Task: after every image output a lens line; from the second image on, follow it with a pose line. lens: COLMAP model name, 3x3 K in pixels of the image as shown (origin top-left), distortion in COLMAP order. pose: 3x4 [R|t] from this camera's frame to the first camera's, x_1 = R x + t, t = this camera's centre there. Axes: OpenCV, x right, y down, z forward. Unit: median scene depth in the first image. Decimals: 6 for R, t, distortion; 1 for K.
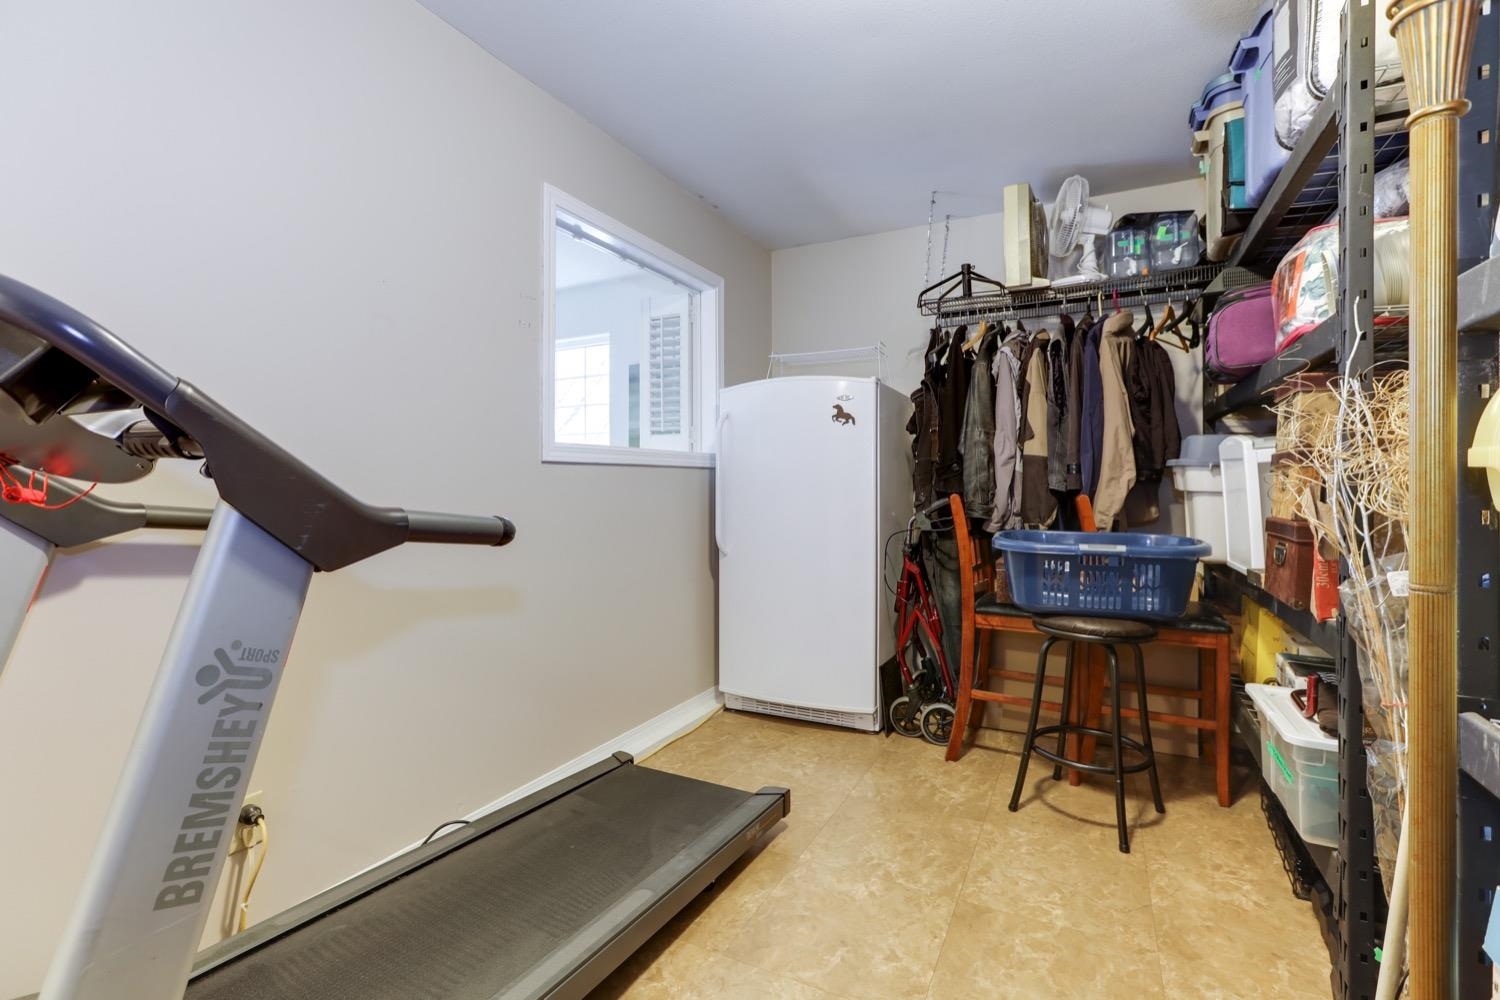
lens RADIAL K [[686.2, 0, 752.8], [0, 686.2, 494.1], [0, 0, 1]] dist [-0.002856, 0.001635]
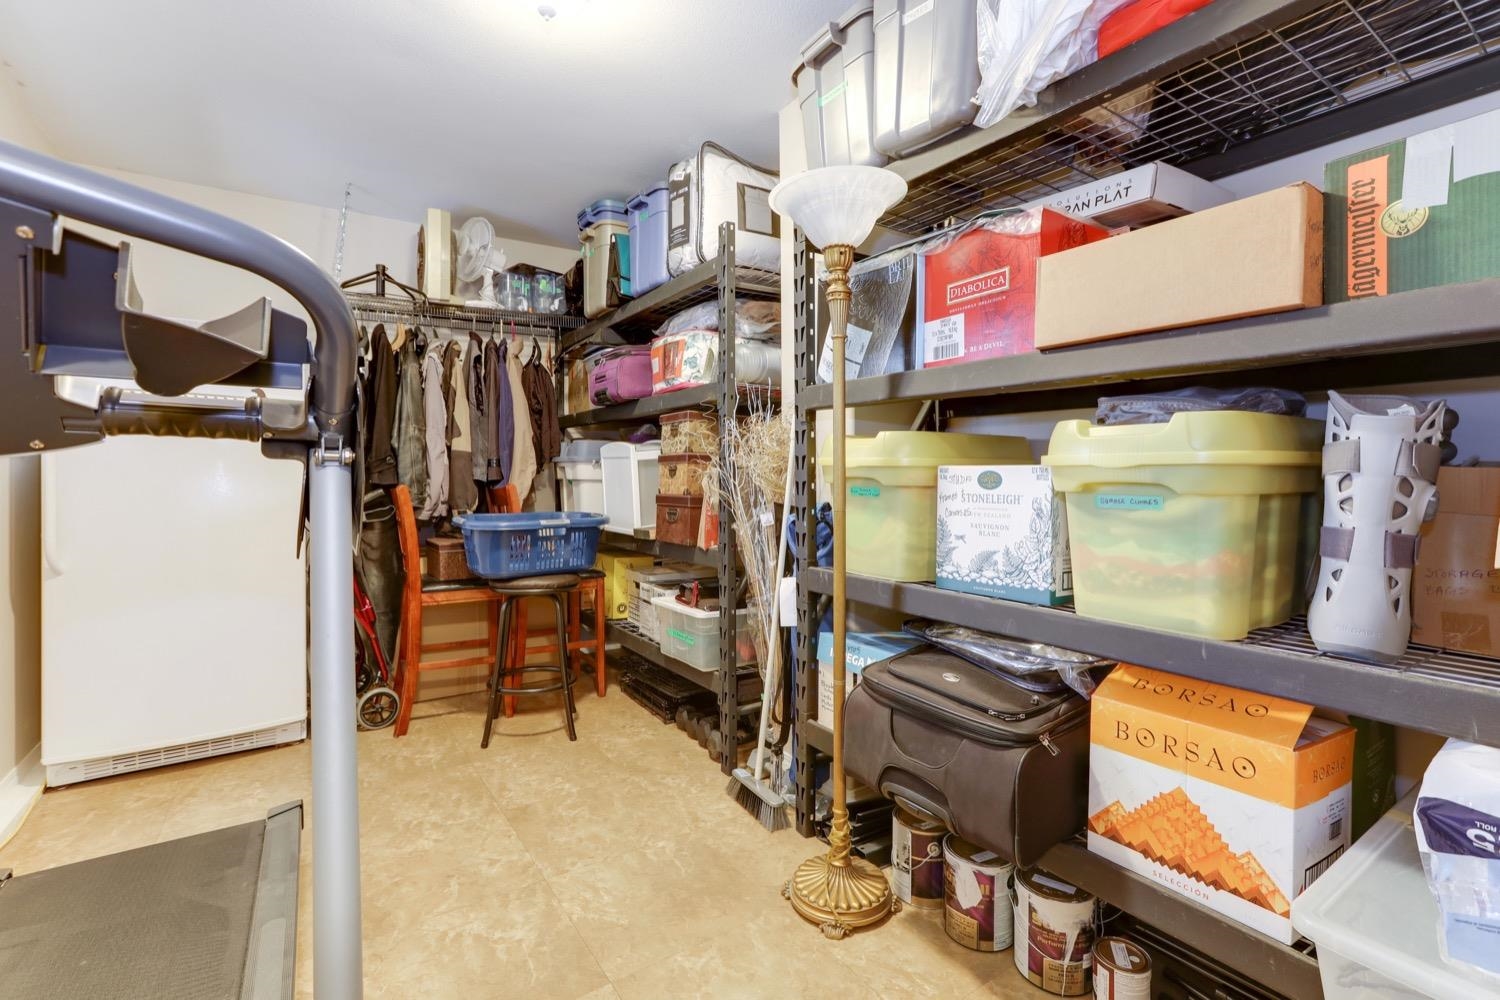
lens RADIAL K [[686.2, 0, 759.6], [0, 686.2, 490.6], [0, 0, 1]] dist [-0.002856, 0.001635]
pose [[0.498545, -0.025931, 0.866476, -0.349256], [0.019042, 0.999639, 0.018960, -0.001452], [-0.866655, 0.007047, 0.498859, -0.016861]]
